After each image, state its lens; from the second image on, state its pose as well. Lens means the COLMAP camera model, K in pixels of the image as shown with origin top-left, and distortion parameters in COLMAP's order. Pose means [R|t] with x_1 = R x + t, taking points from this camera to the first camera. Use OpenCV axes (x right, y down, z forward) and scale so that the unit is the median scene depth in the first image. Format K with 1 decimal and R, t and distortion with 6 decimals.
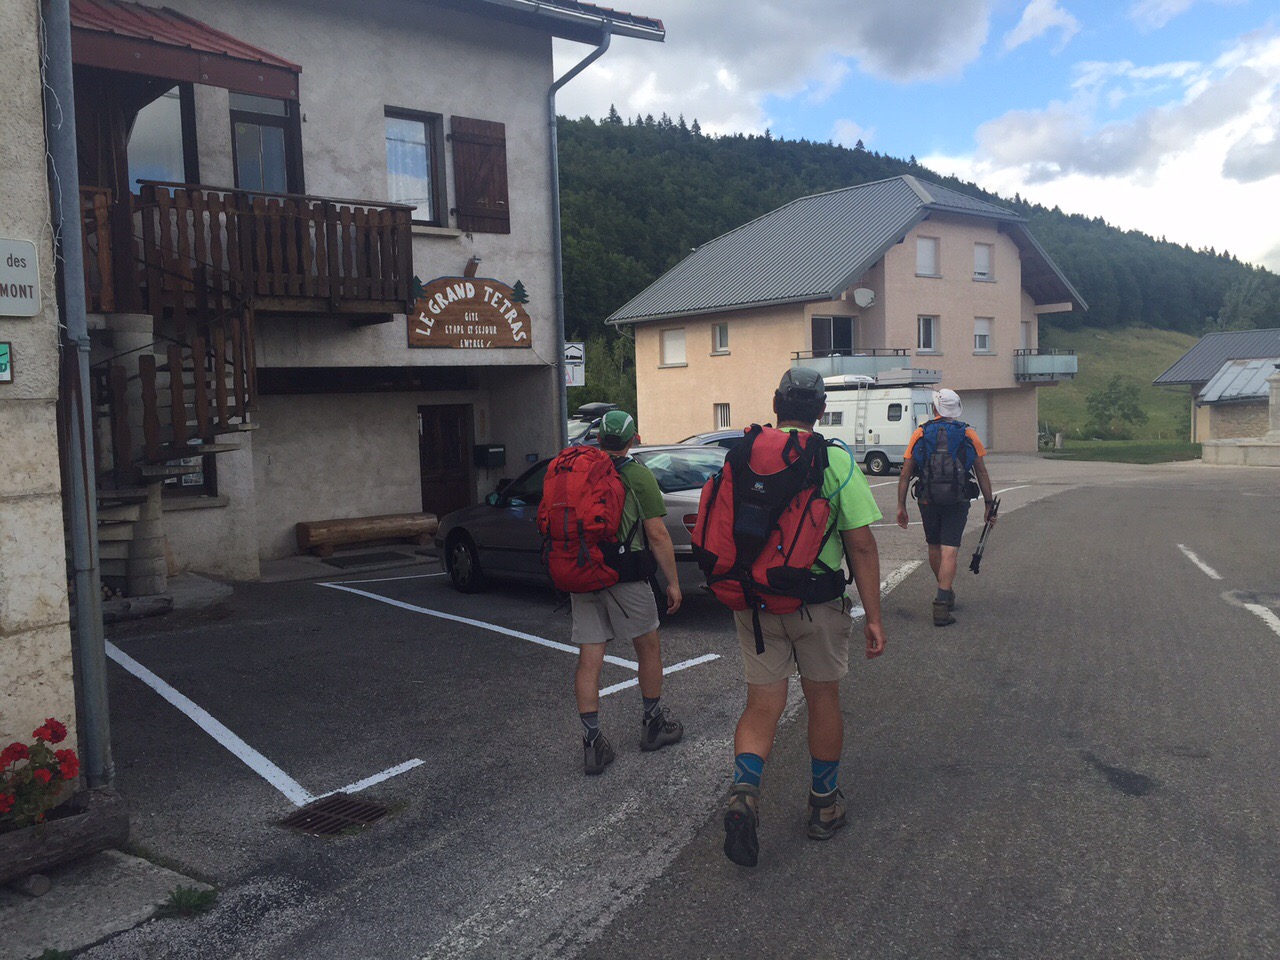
lens RADIAL K [[1081.2, 0, 639.8], [0, 1081.2, 482.5], [0, 0, 1]] dist [-0.013746, -0.013927]
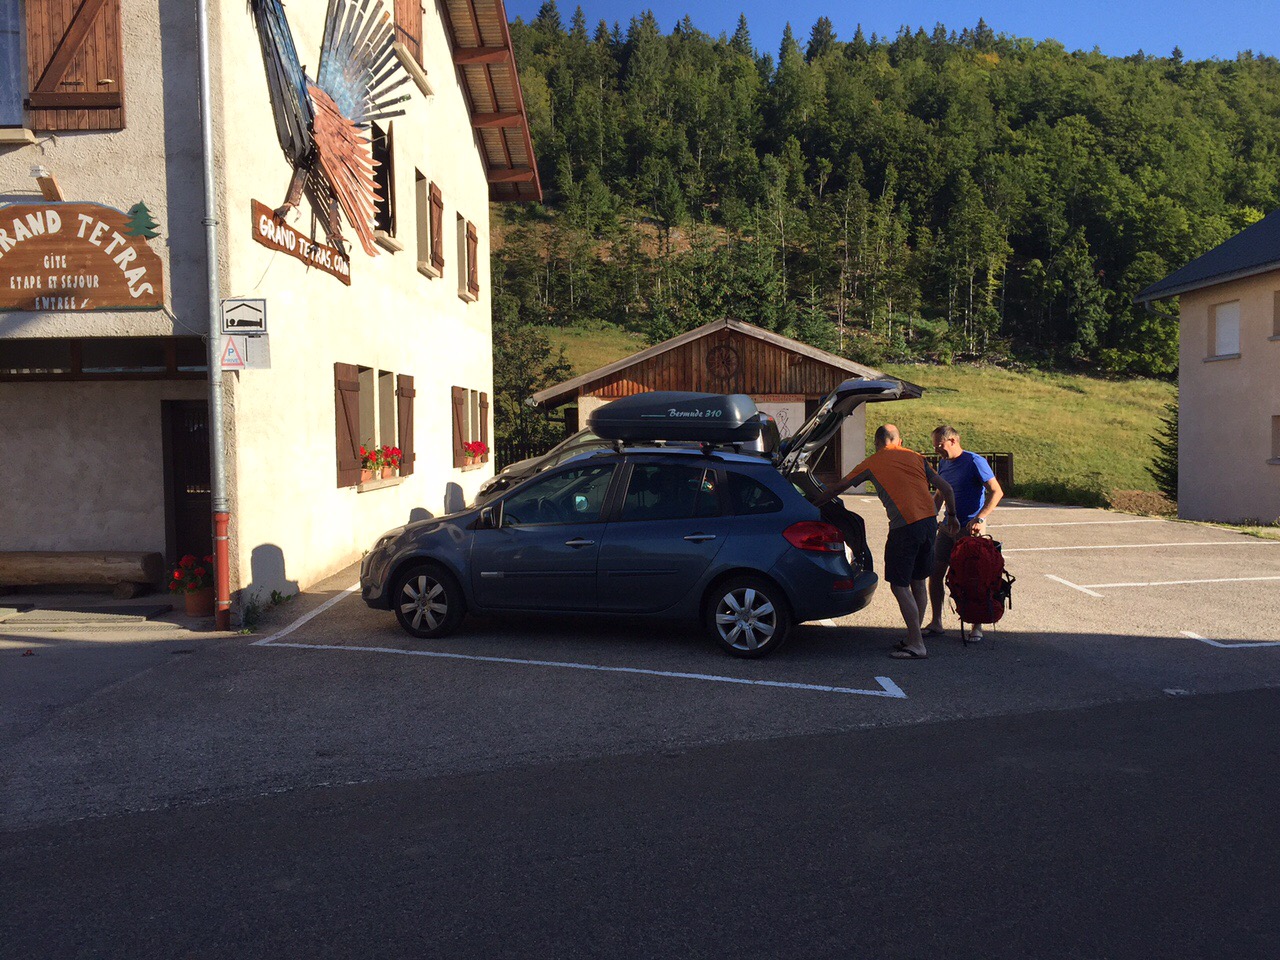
lens RADIAL K [[1081.2, 0, 640.4], [0, 1081.2, 478.0], [0, 0, 1]] dist [-0.013746, -0.013927]
pose [[0.784742, 0.053396, -0.617519, 0.522051], [-0.066244, 0.997801, 0.002096, -0.046858], [0.616273, 0.039263, 0.786554, 0.698886]]
